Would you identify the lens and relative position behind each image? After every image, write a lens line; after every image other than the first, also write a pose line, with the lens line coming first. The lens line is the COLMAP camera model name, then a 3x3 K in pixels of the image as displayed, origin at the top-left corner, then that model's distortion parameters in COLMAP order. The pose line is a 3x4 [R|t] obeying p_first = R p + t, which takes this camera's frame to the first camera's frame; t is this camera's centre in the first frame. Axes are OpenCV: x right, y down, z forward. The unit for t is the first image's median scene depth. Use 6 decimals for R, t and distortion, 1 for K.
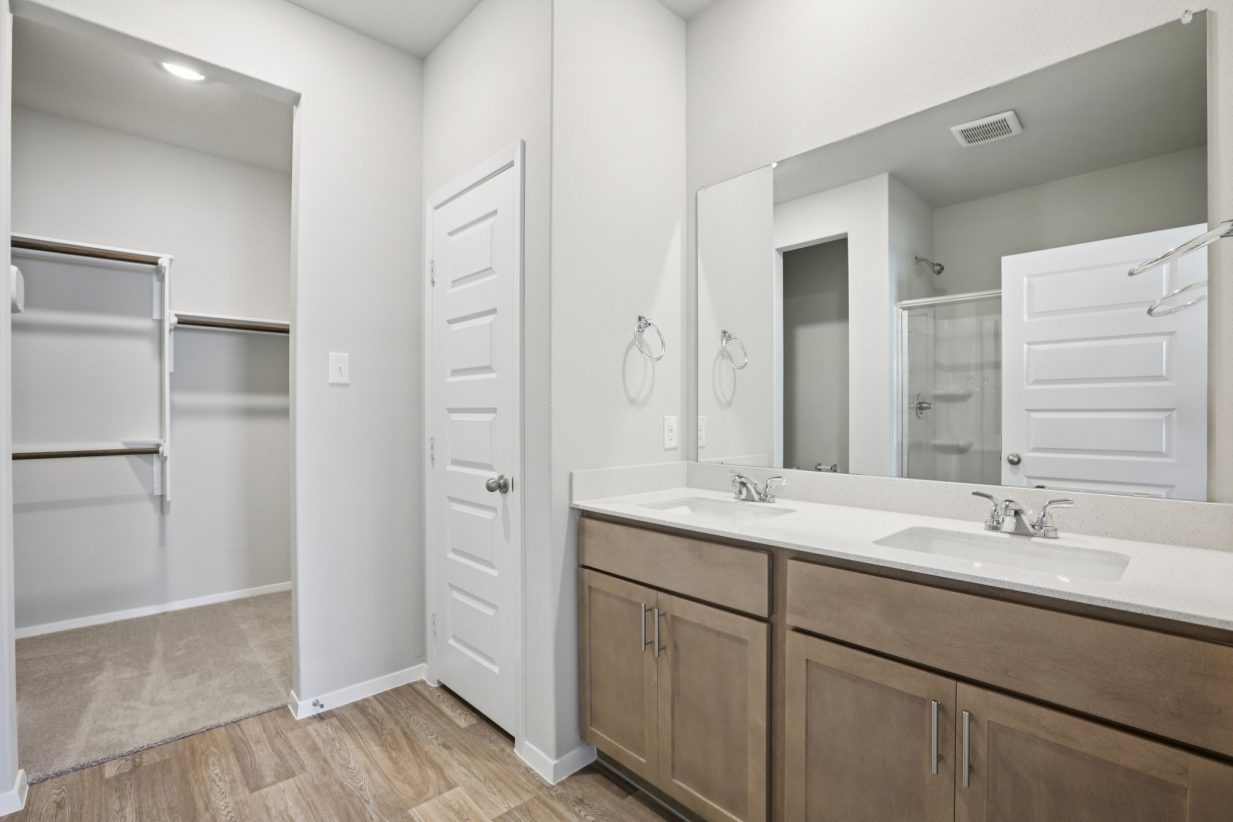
lens RADIAL K [[561.3, 0, 614.4], [0, 561.3, 416.6], [0, 0, 1]] dist [-0.004341, 0.000269]
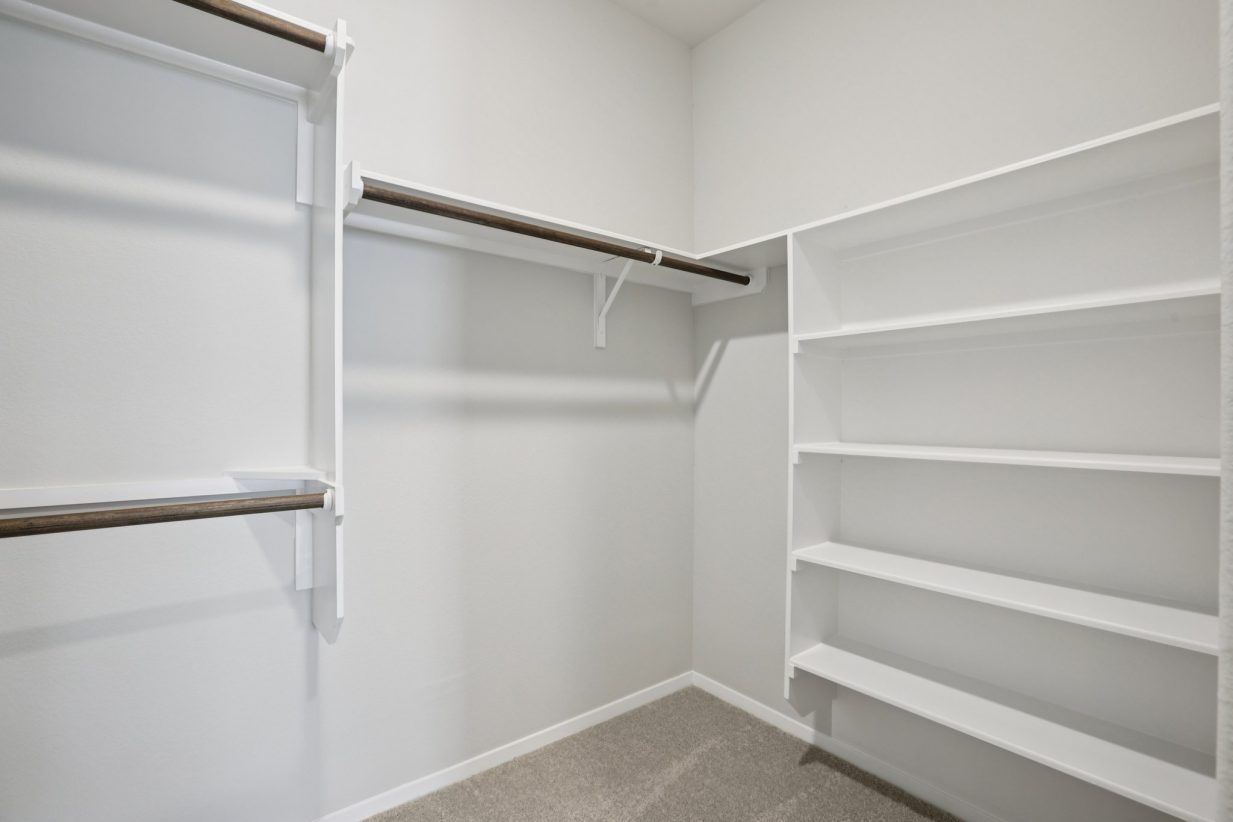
lens RADIAL K [[561.3, 0, 617.6], [0, 561.3, 409.9], [0, 0, 1]] dist [-0.004341, 0.000269]
pose [[0.997340, -0.000885, -0.072878, -0.535543], [0.000359, 0.999974, -0.007226, -0.003041], [0.072882, 0.007181, 0.997315, 0.569771]]
